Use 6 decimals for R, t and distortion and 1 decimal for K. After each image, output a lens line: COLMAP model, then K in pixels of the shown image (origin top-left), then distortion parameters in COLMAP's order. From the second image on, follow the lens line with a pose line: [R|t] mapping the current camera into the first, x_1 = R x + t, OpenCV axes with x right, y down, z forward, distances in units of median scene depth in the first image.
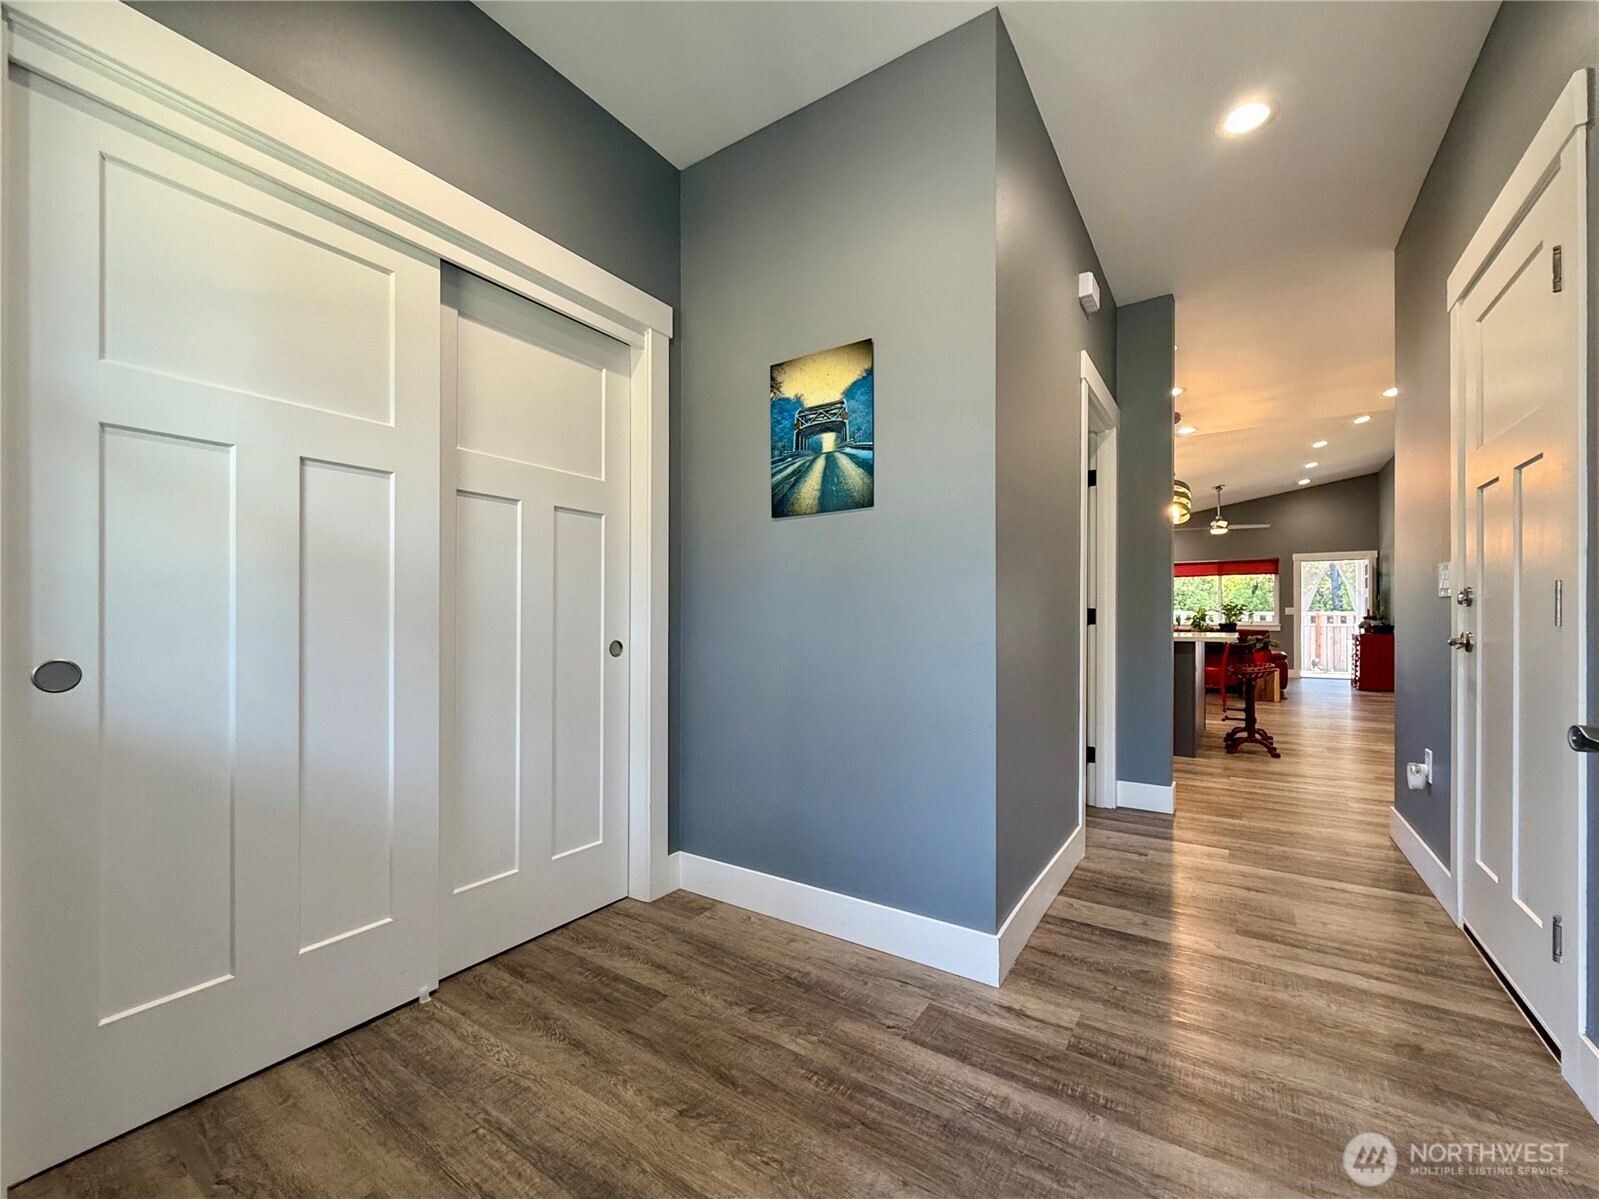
lens RADIAL K [[658.8, 0, 803.2], [0, 658.8, 619.2], [0, 0, 1]] dist [-0.001197, -0.000111]
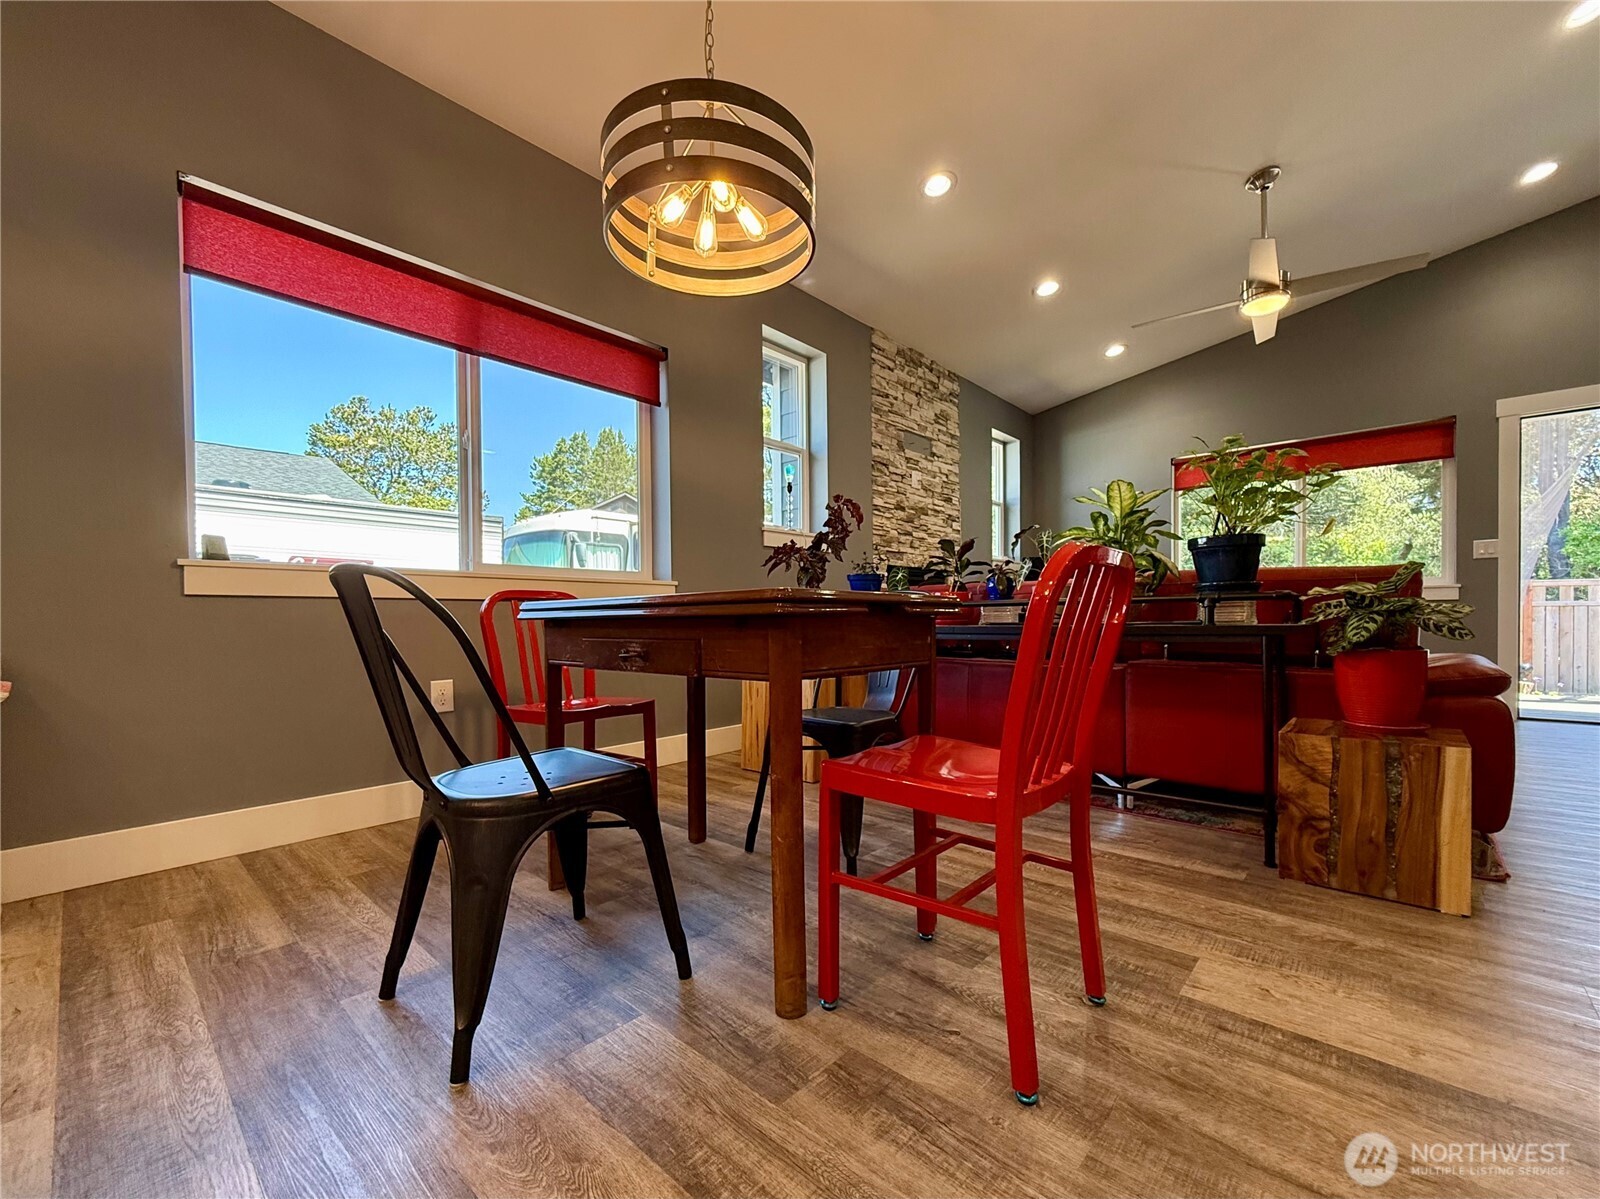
lens RADIAL K [[663.8, 0, 802.9], [0, 663.8, 627.7], [0, 0, 1]] dist [0.000989, 0.000312]
pose [[0.989604, -0.007914, -0.143602, 0.415459], [0.010020, 0.999852, 0.013950, 0.026575], [0.143471, -0.015244, 0.989537, 0.581173]]
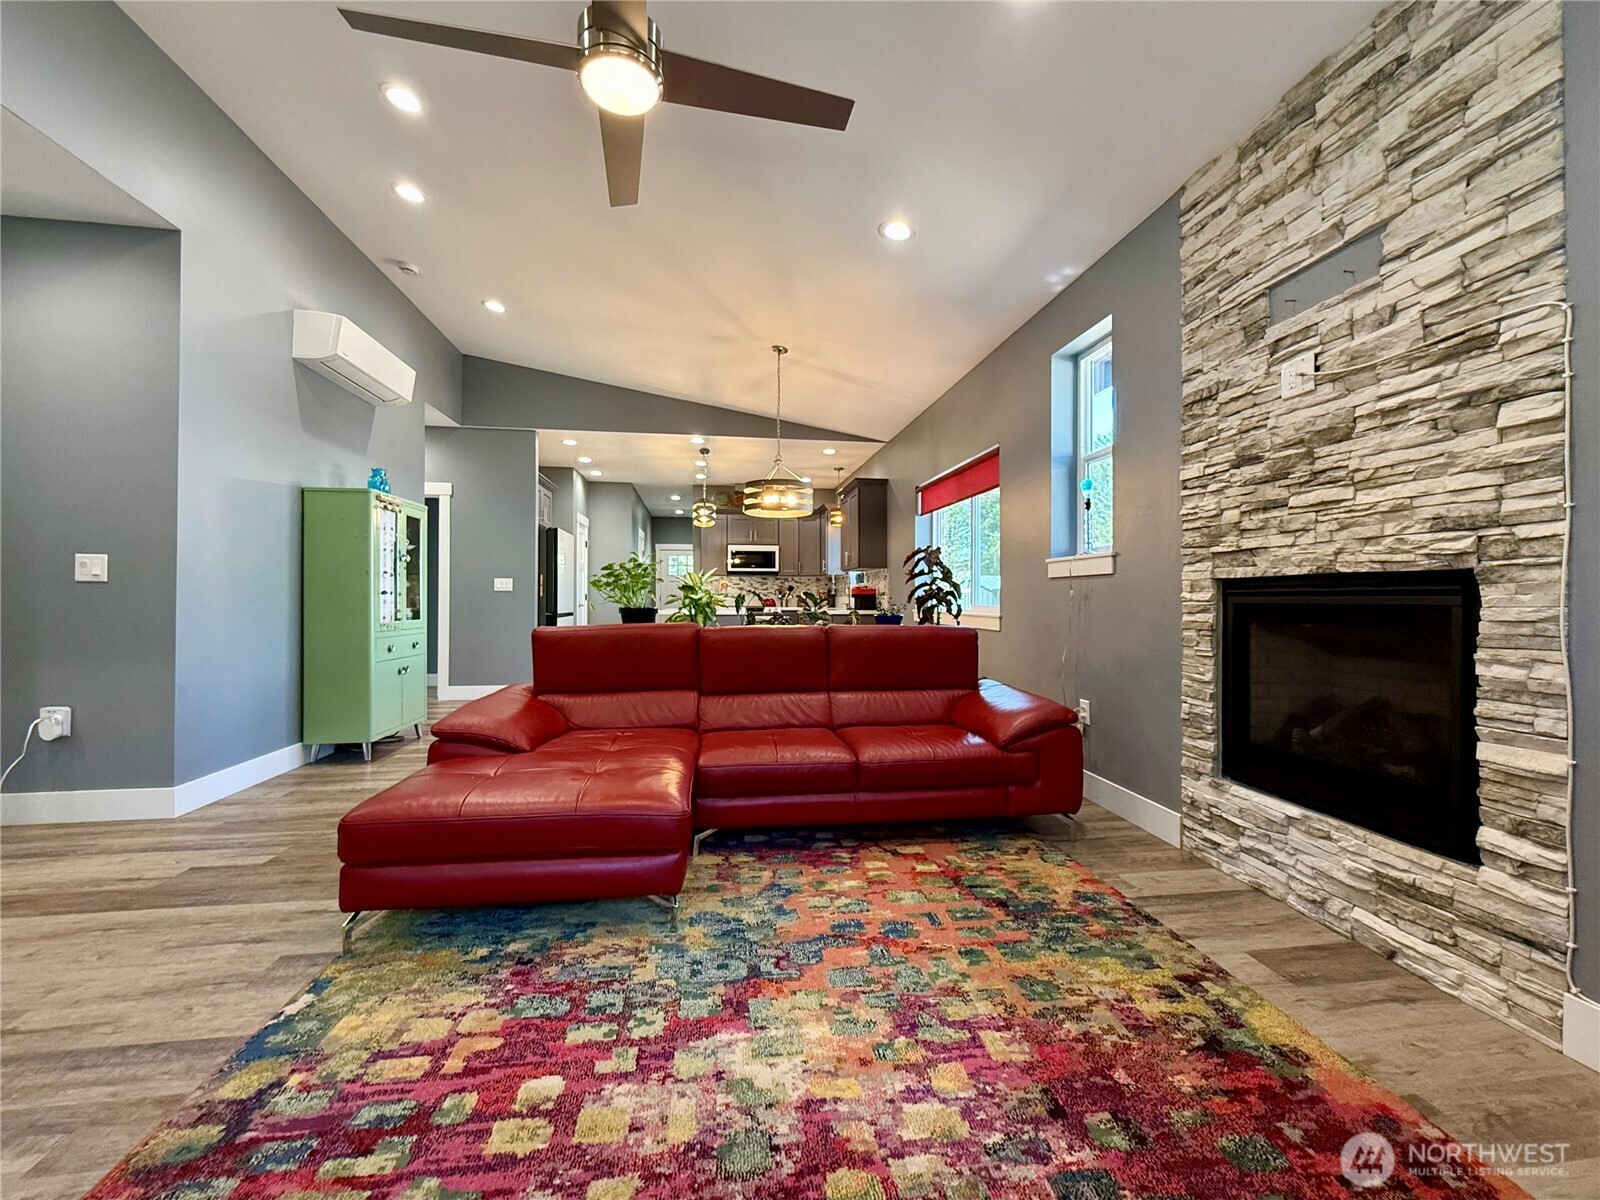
lens RADIAL K [[651.9, 0, 804.5], [0, 651.9, 596.1], [0, 0, 1]] dist [-0.000081, -0.000051]
pose [[-0.740521, -0.006003, -0.672007, 0.670084], [-0.003855, 0.999982, -0.004685, -0.000062], [0.672023, -0.000879, -0.740530, 1.091760]]
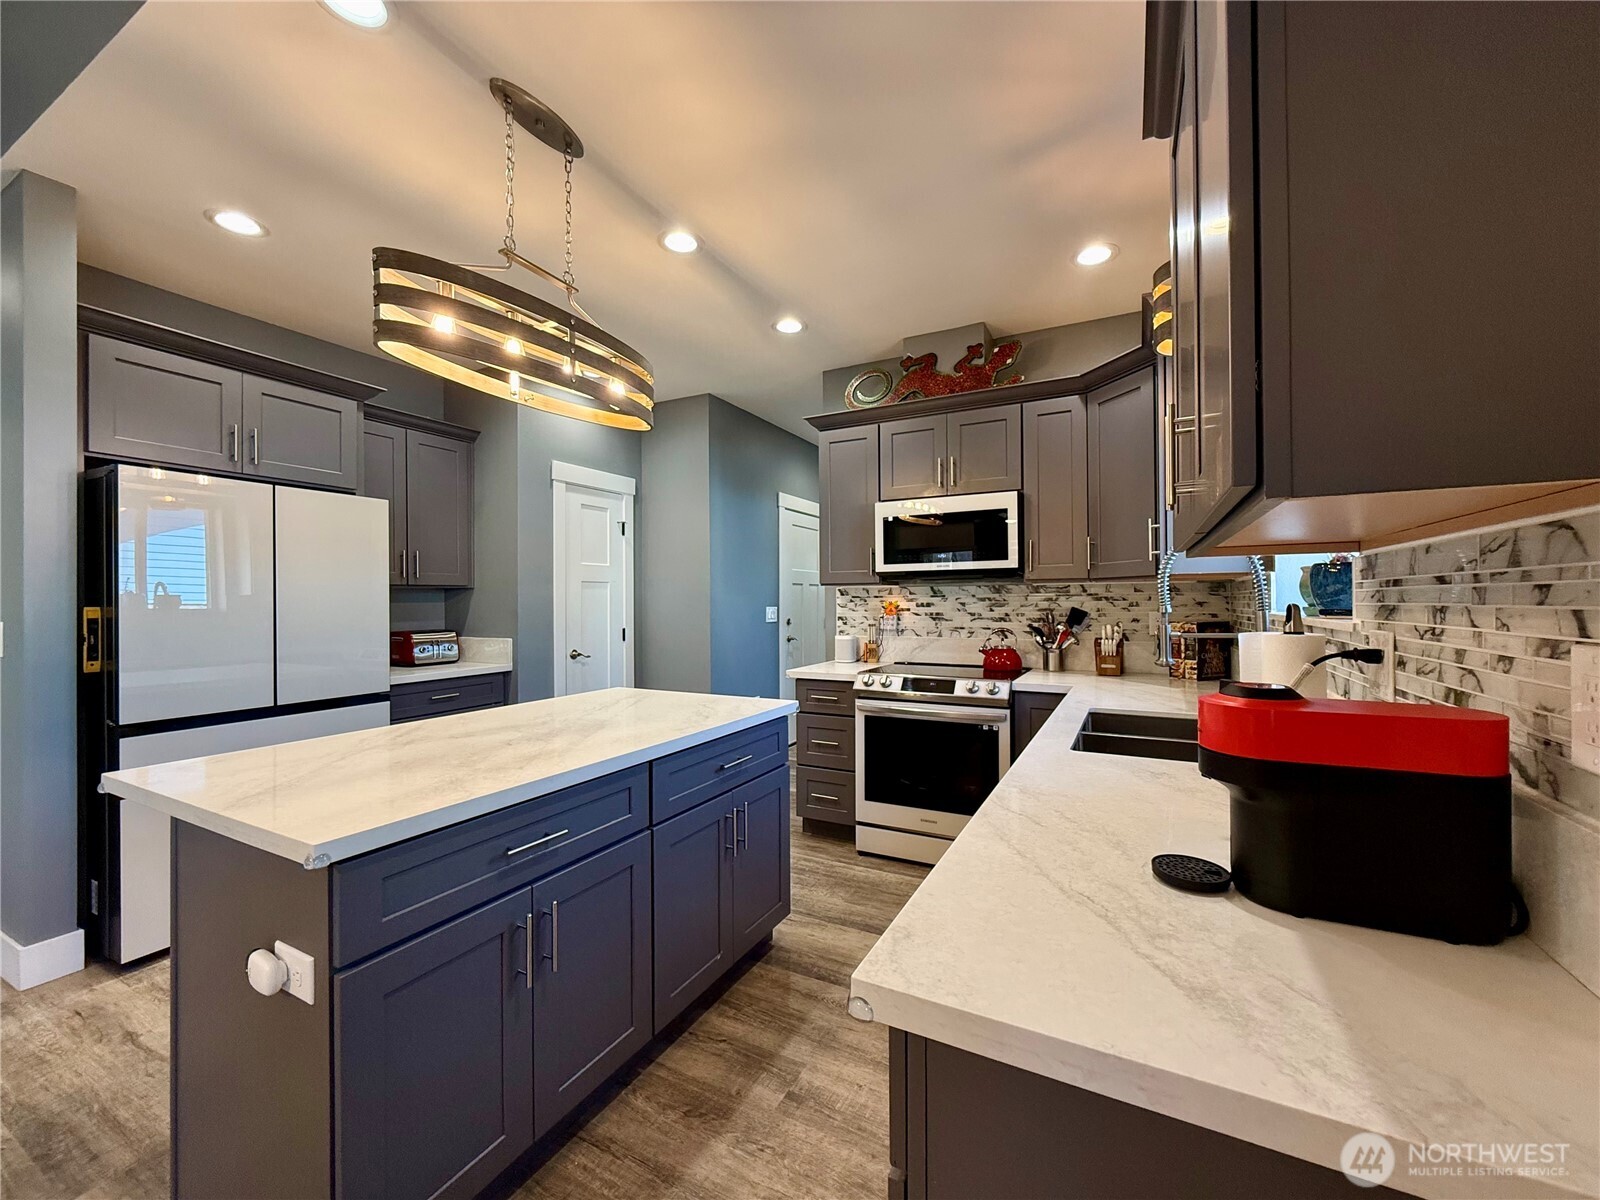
lens RADIAL K [[638.9, 0, 792.2], [0, 638.9, 601.7], [0, 0, 1]] dist [-0.000664, -0.000090]
pose [[-0.995706, 0.004477, -0.092467, 0.232338], [0.004434, 0.999990, 0.000675, -0.022993], [0.092469, 0.000262, -0.995716, 0.692612]]
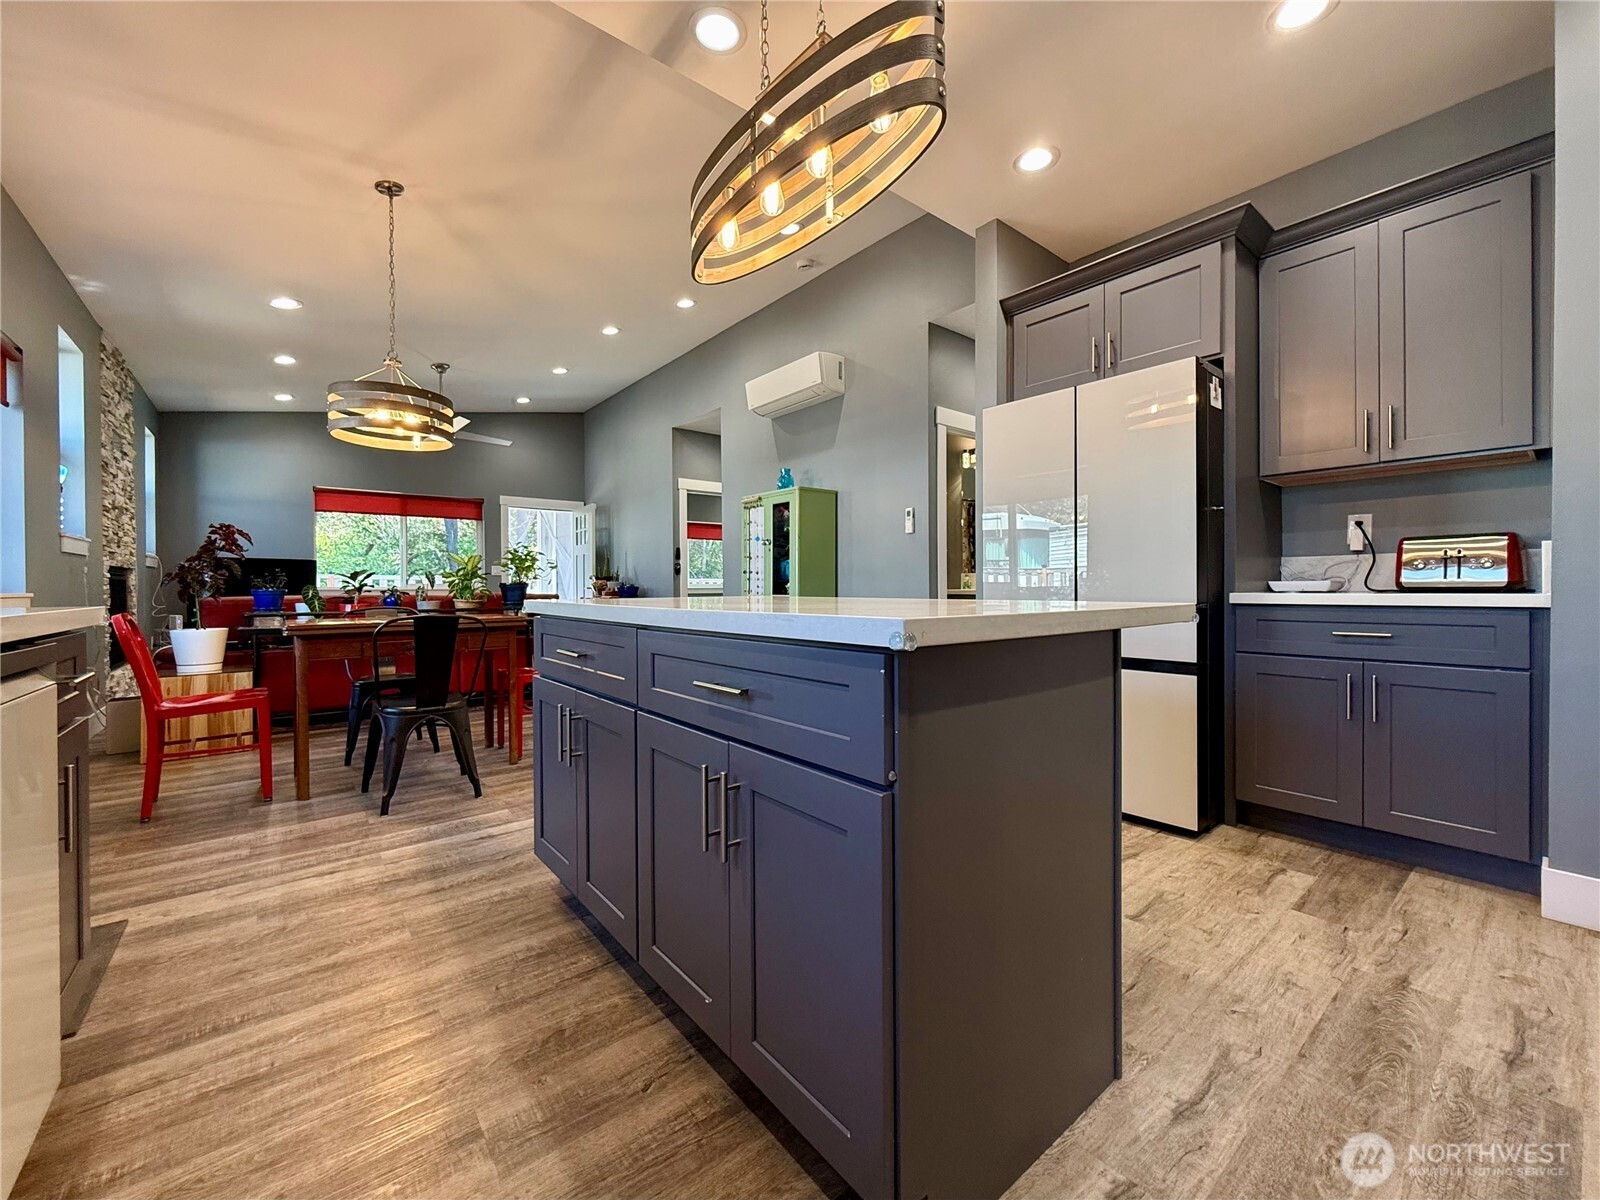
lens RADIAL K [[645.1, 0, 818.4], [0, 645.1, 594.2], [0, 0, 1]] dist [0.000214, -0.000211]
pose [[0.284482, -0.015683, 0.958553, 0.138353], [0.006515, 0.999875, 0.014426, 0.007412], [-0.958659, 0.002141, 0.284549, 0.460386]]
